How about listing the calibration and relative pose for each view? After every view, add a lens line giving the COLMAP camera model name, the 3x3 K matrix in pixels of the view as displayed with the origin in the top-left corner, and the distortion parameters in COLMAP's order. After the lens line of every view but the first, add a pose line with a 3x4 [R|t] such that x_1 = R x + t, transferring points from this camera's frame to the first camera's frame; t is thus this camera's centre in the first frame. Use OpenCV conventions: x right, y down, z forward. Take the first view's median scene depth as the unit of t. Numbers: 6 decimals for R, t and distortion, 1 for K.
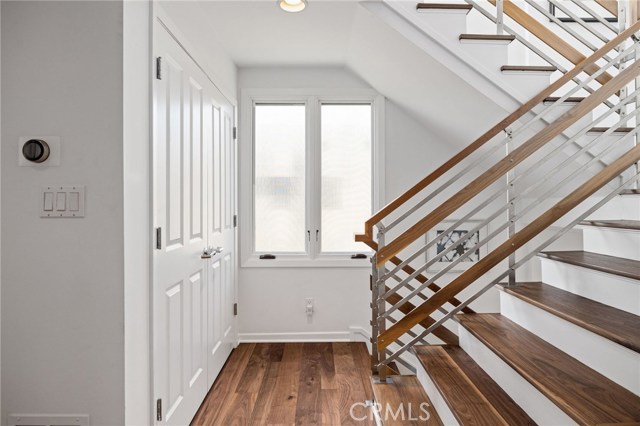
lens RADIAL K [[387.1, 0, 320.6], [0, 387.1, 210.0], [0, 0, 1]] dist [0.000413, 0.000024]
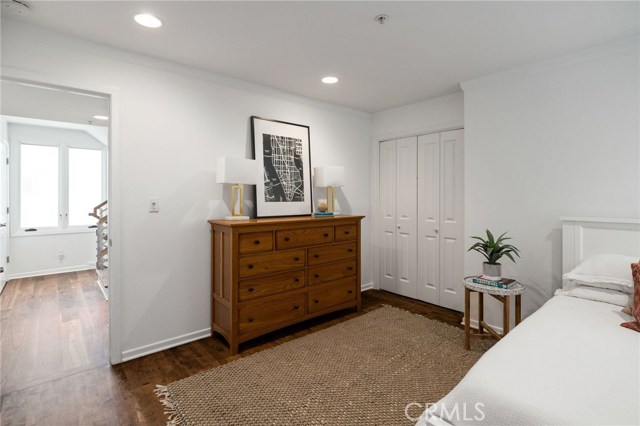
lens RADIAL K [[310.0, 0, 313.1], [0, 310.0, 195.7], [0, 0, 1]] dist [0.000991, 0.000383]
pose [[0.771884, 0.001651, 0.635761, -0.043004], [0.010916, 0.999815, -0.015850, -0.000509], [-0.635670, 0.019174, 0.771723, -0.984637]]
